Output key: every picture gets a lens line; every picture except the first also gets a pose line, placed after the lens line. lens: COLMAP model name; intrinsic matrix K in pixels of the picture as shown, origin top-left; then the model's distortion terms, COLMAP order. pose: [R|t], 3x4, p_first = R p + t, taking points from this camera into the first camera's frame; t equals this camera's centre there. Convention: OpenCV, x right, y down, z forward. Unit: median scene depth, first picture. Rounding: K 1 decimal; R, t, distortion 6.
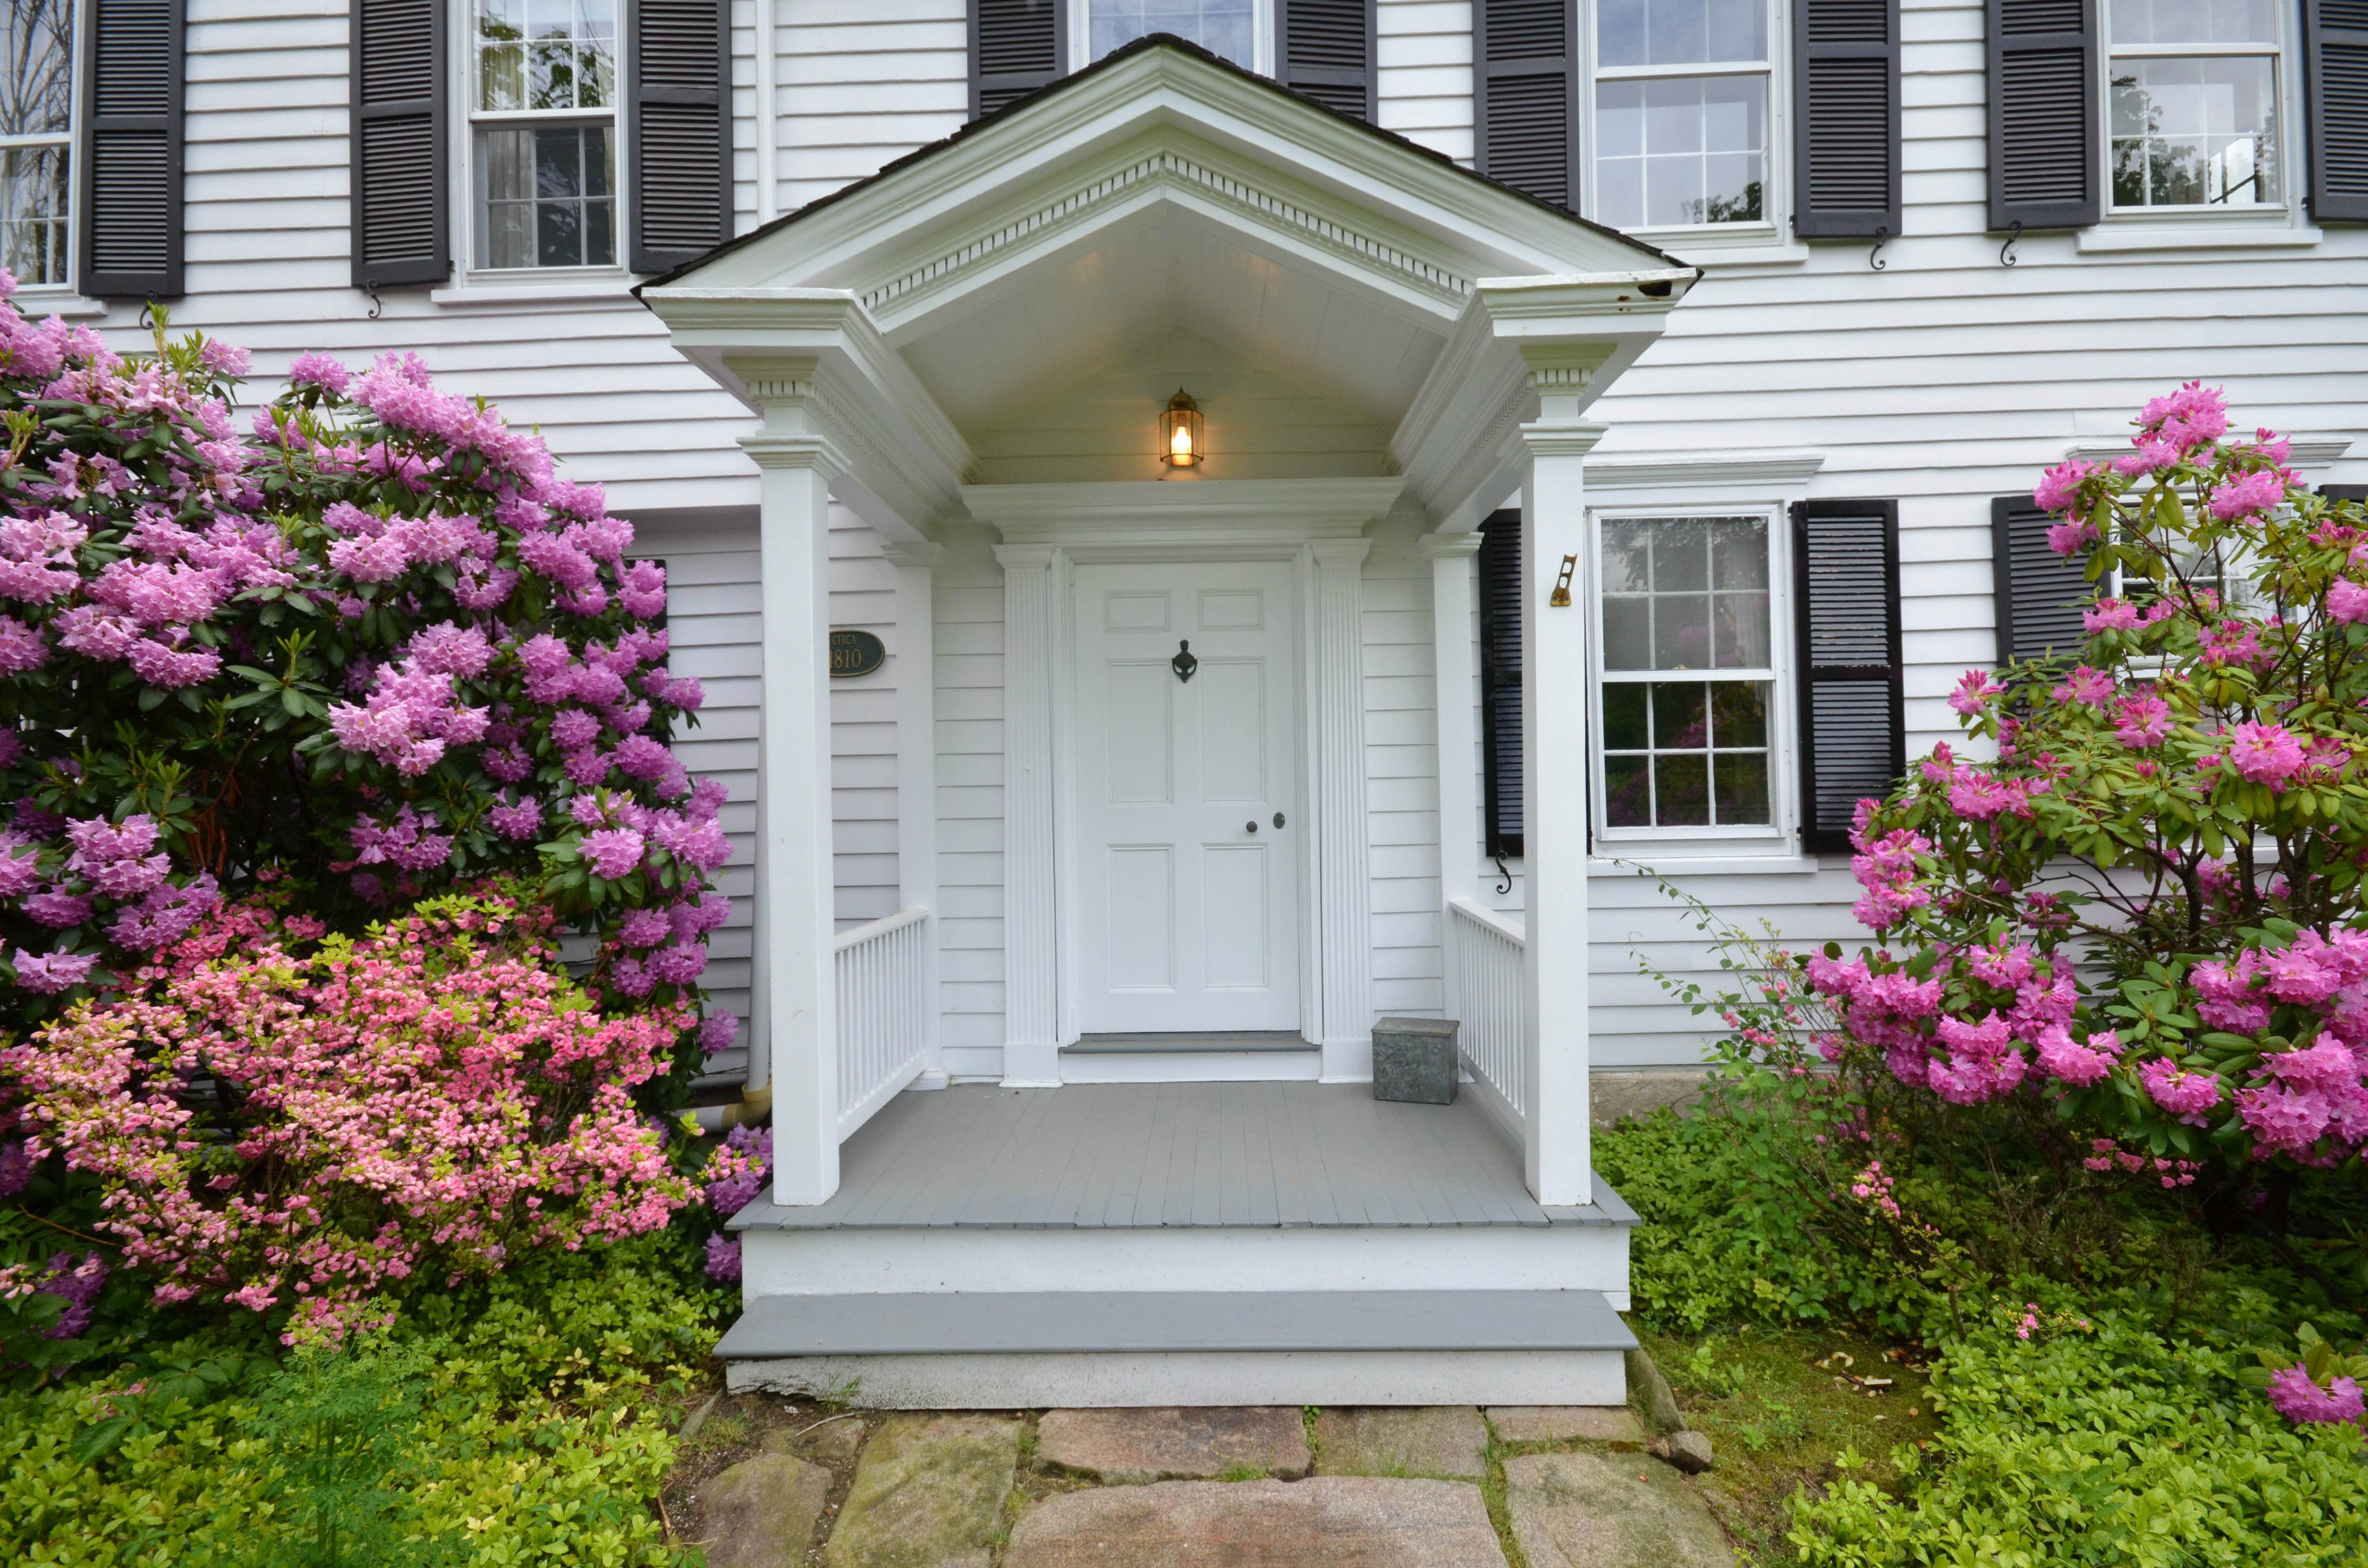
lens RADIAL K [[1565.5, 0, 1184.0], [0, 1565.5, 784.0], [0, 0, 1]] dist [0.001307, 0.000159]
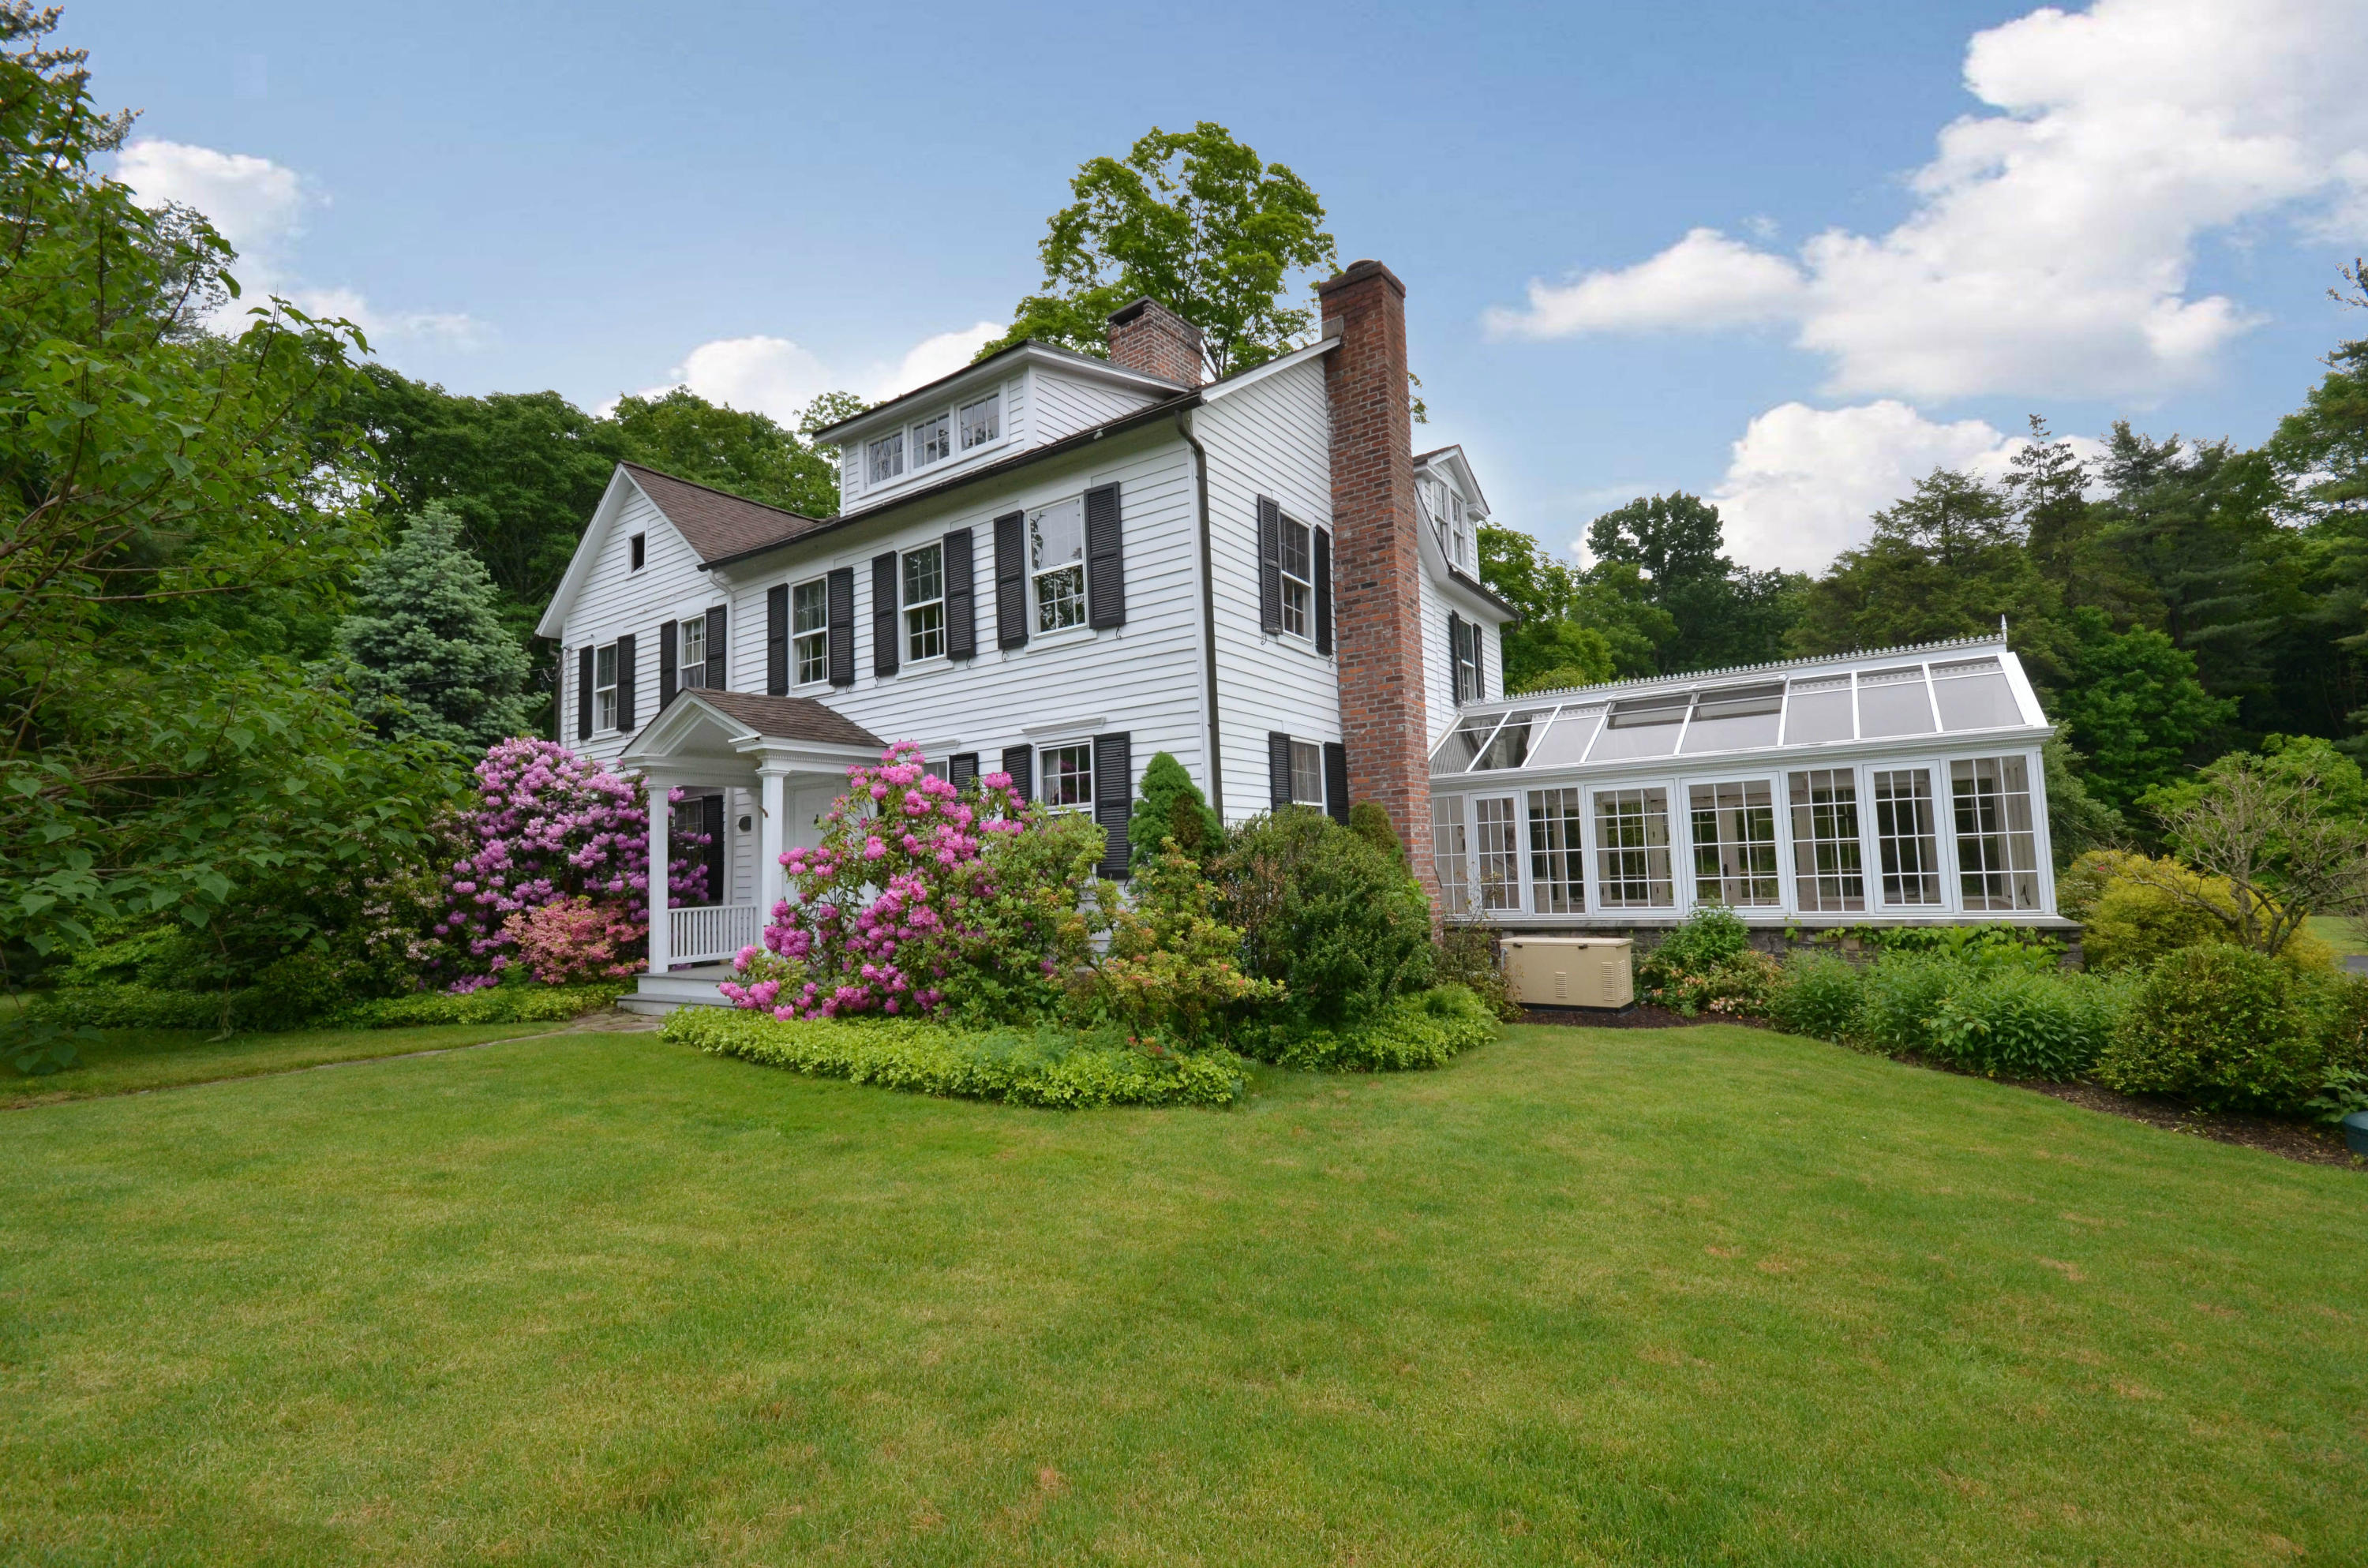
lens RADIAL K [[1035.6, 0, 1192.6], [0, 1035.6, 793.5], [0, 0, 1]] dist [0.000374, 0.000033]
pose [[0.821851, -0.076234, -0.564579, 2.466653], [0.039271, 0.996230, -0.077352, 0.073411], [0.568347, 0.041400, 0.821747, -0.436268]]
